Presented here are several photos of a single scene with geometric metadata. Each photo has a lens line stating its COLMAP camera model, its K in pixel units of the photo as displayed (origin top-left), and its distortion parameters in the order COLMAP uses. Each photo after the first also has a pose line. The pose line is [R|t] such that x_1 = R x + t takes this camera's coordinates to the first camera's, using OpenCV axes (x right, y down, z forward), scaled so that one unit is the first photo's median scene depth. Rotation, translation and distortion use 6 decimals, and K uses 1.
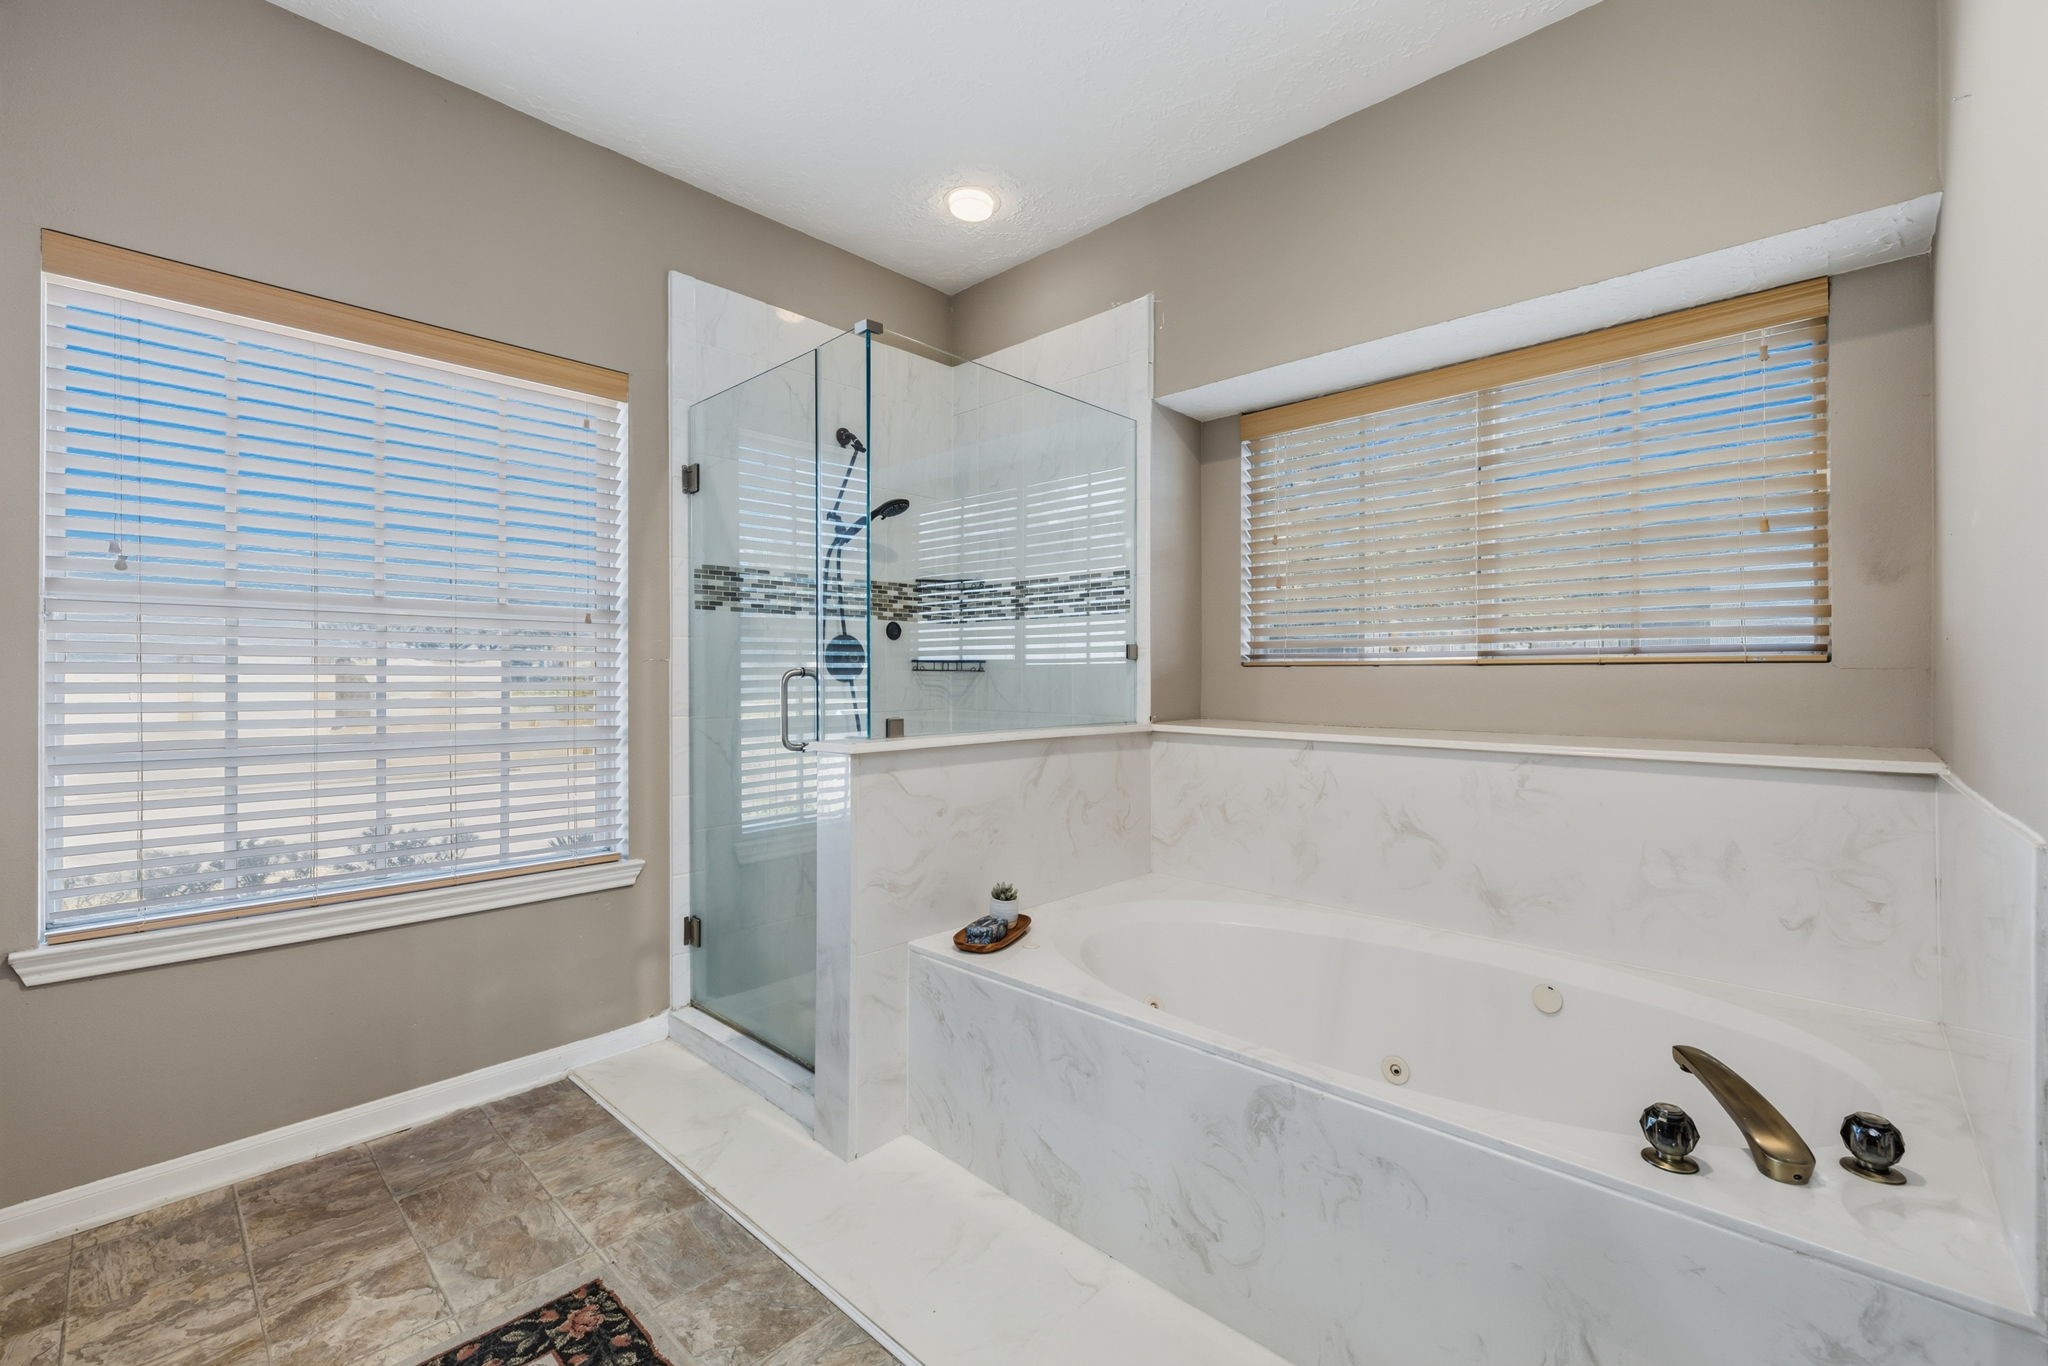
lens RADIAL K [[860.4, 0, 1026.9], [0, 860.4, 673.1], [0, 0, 1]] dist [-0.000118, 0.000159]
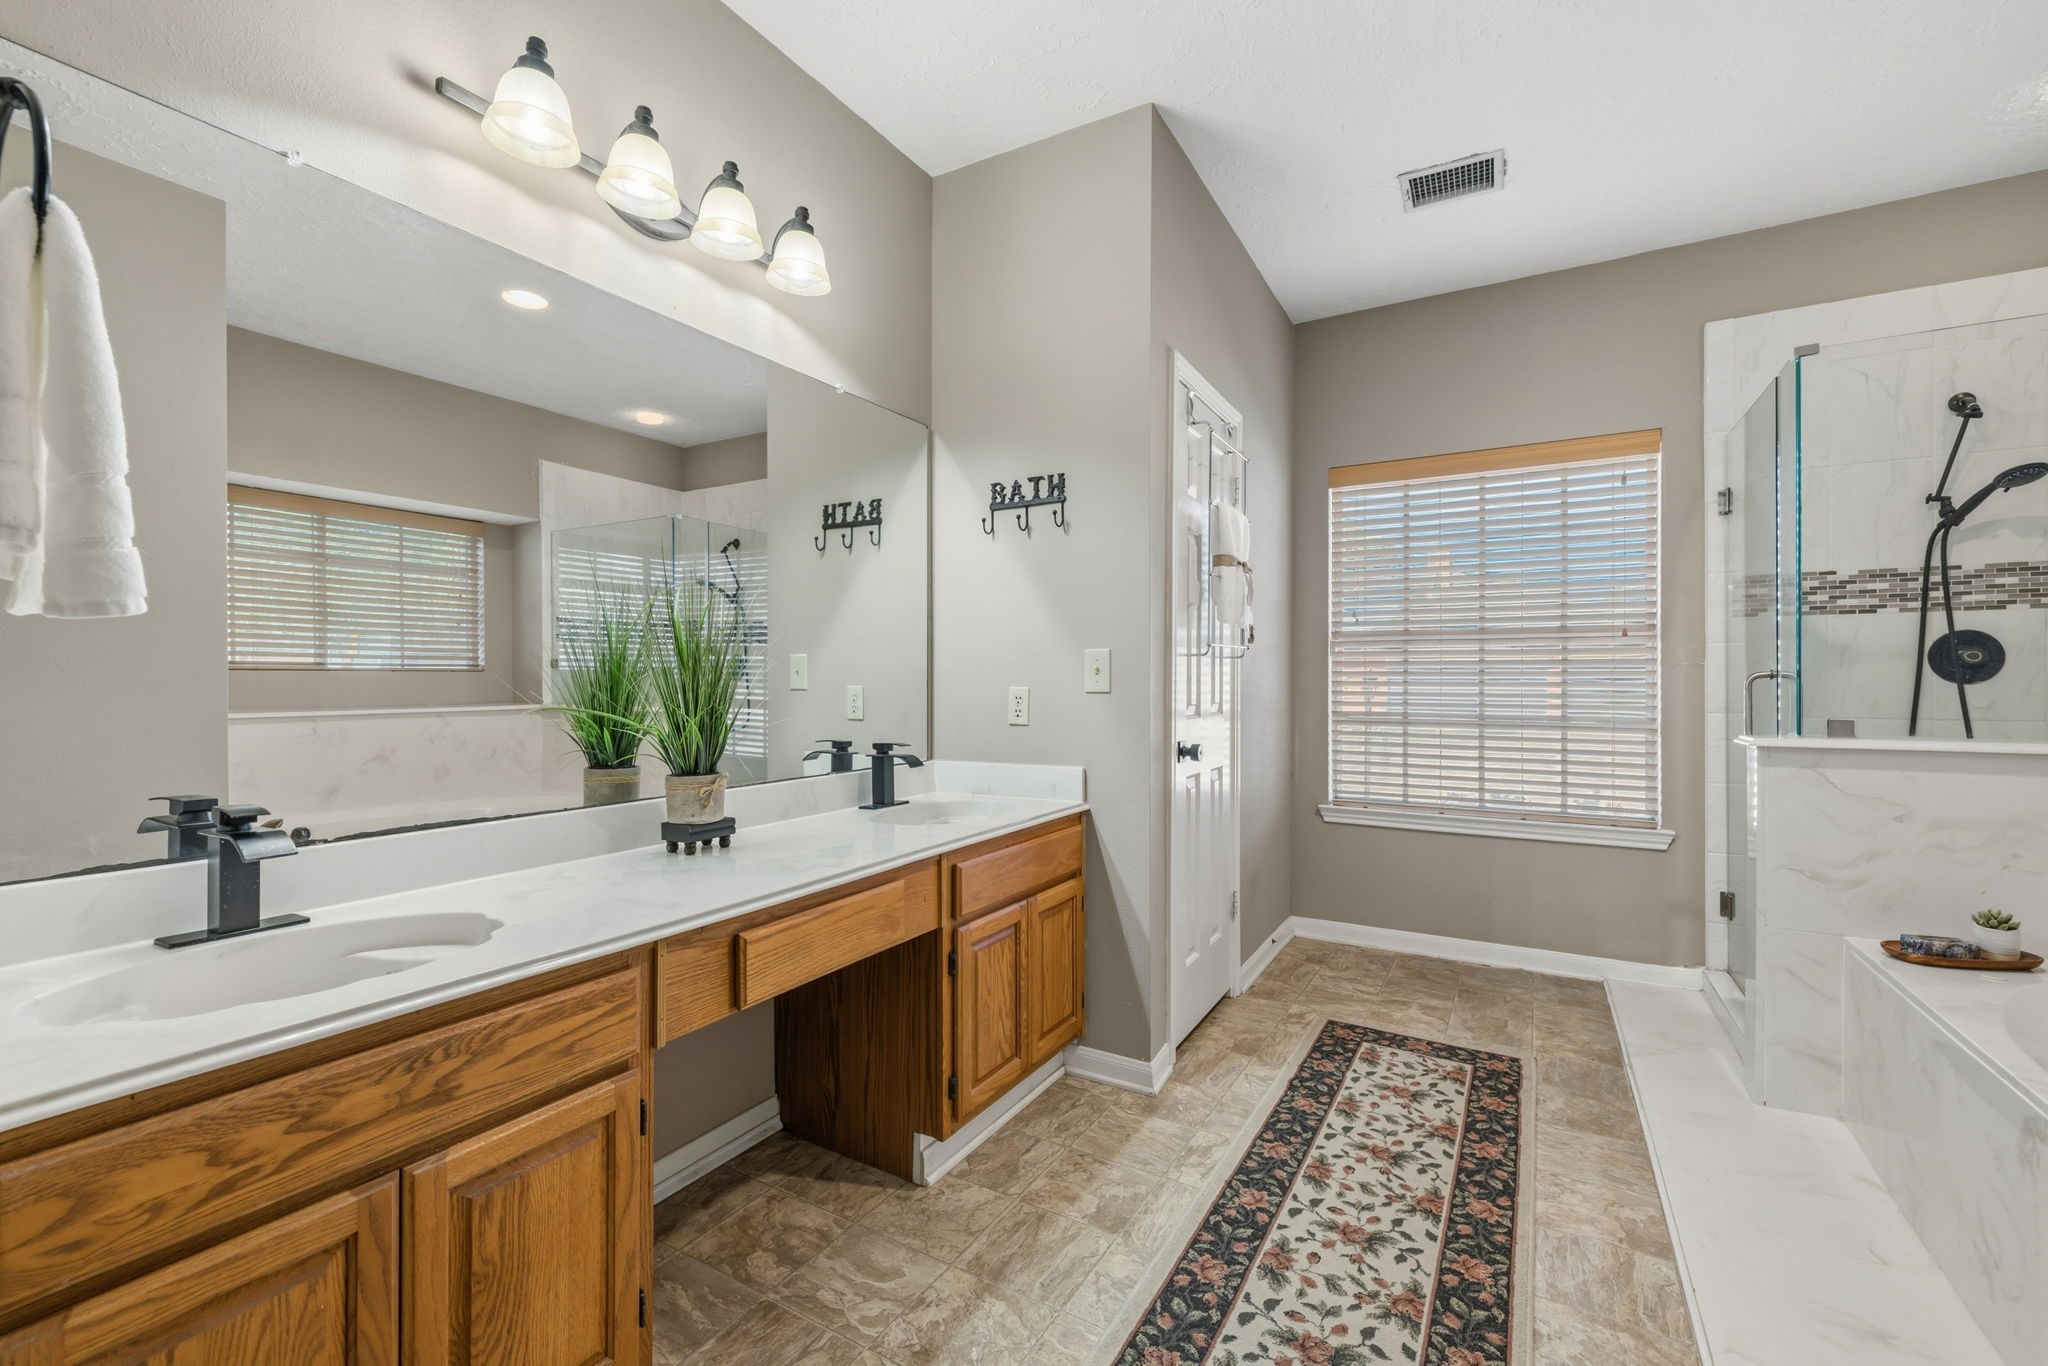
lens RADIAL K [[860.4, 0, 1027.0], [0, 860.4, 678.2], [0, 0, 1]] dist [-0.000118, 0.000159]
pose [[0.230710, 0.000131, -0.973022, 0.680584], [0.003302, 0.999994, 0.000917, 0.000066], [0.973017, -0.003424, 0.230708, -0.201044]]
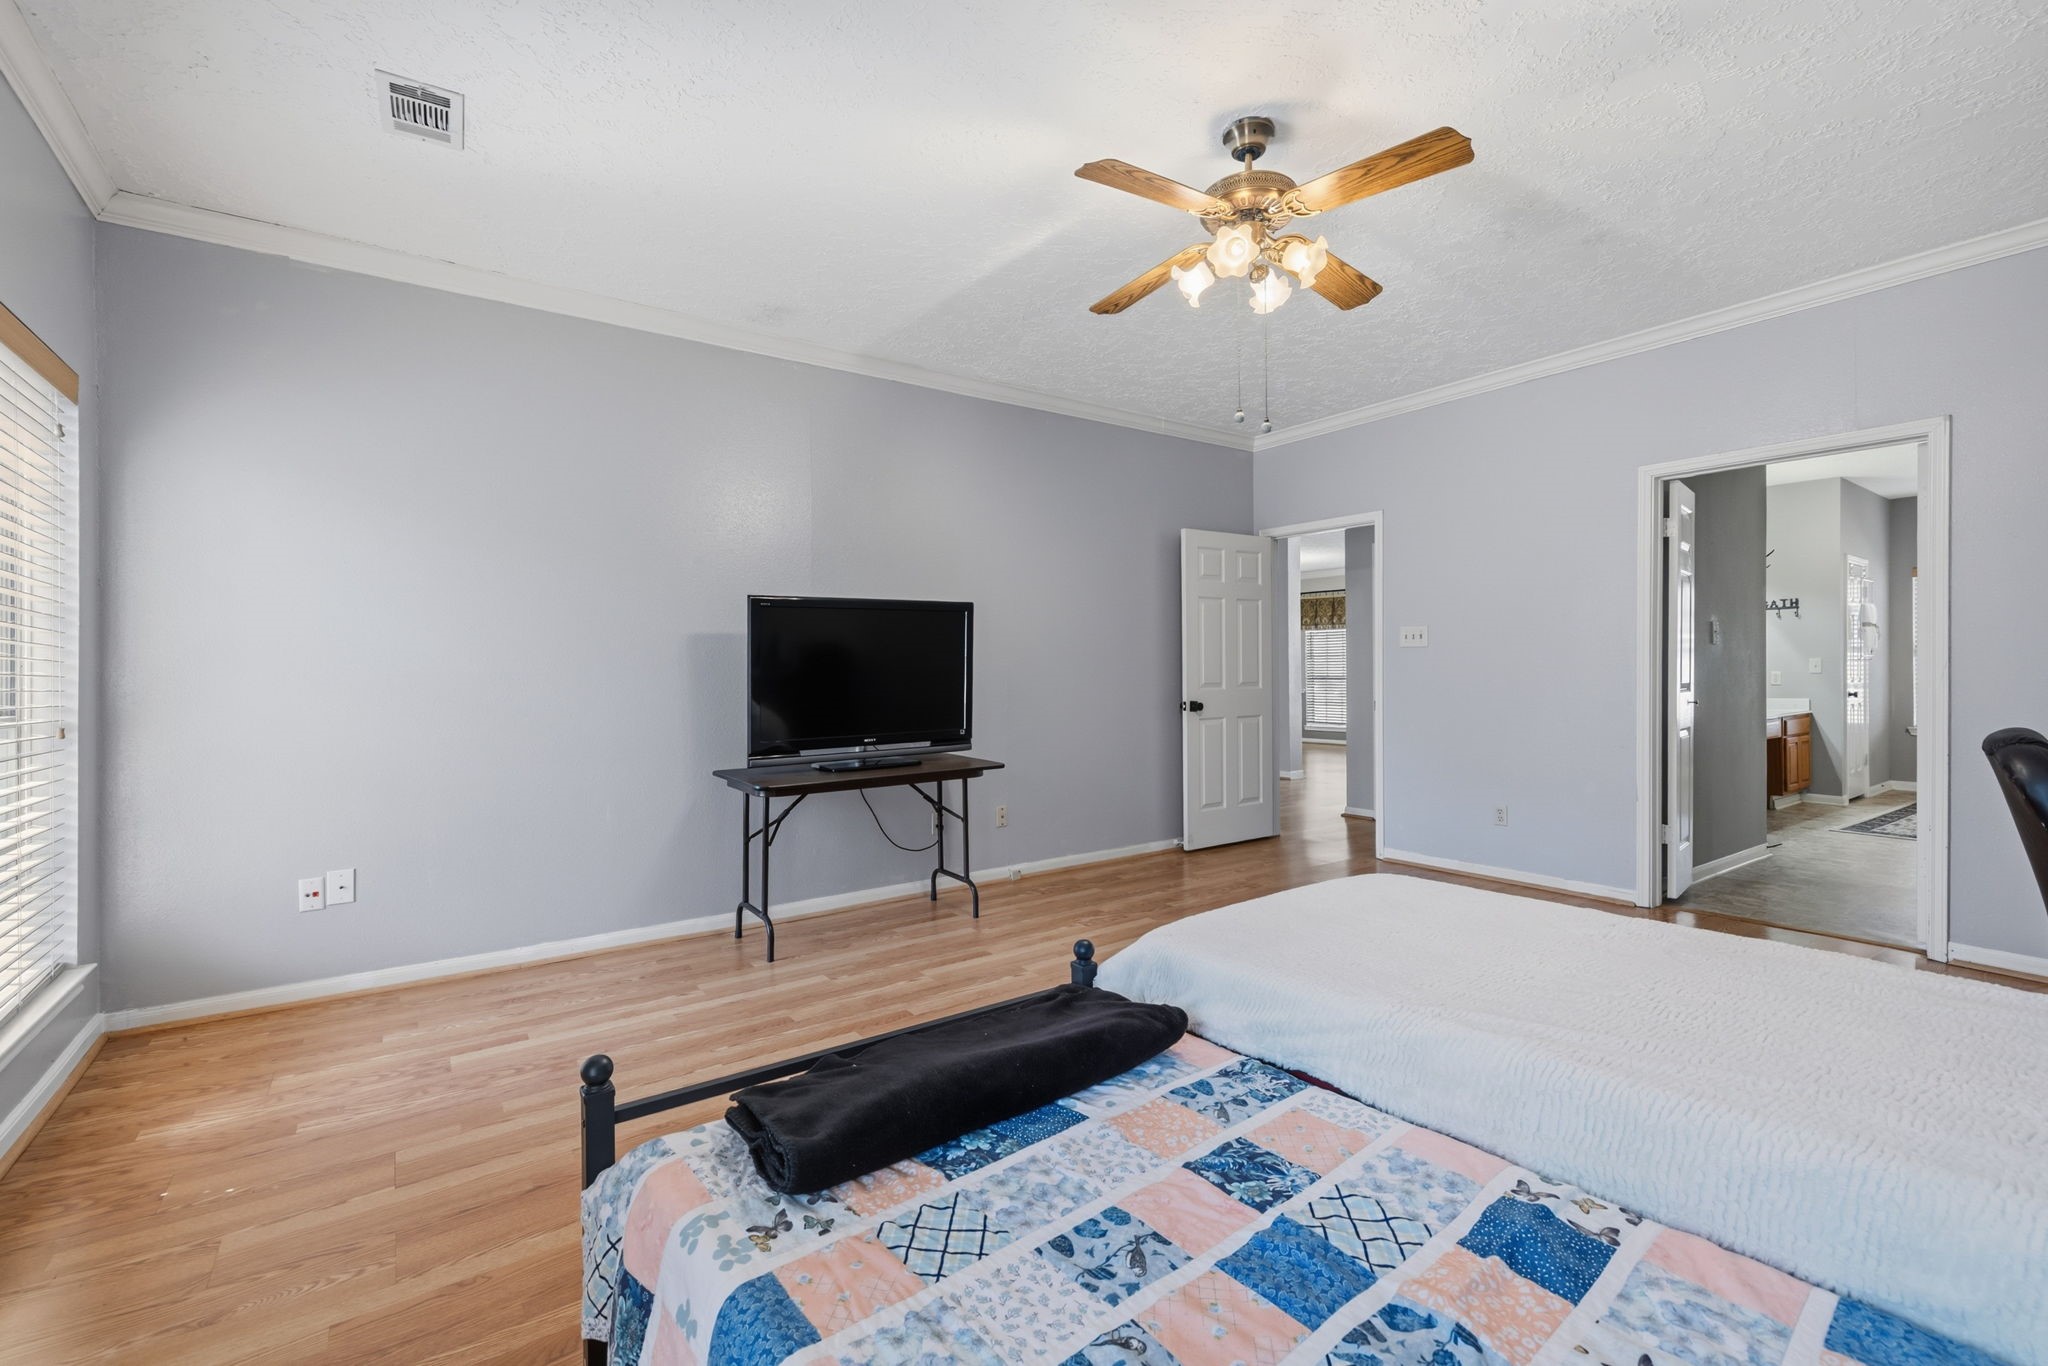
lens RADIAL K [[860.4, 0, 1019.2], [0, 860.4, 677.9], [0, 0, 1]] dist [-0.000118, 0.000159]
pose [[-0.197446, -0.000439, -0.980314, 5.090711], [0.009227, 0.999955, -0.002307, 0.026777], [0.980270, -0.009500, -0.197433, -3.380394]]
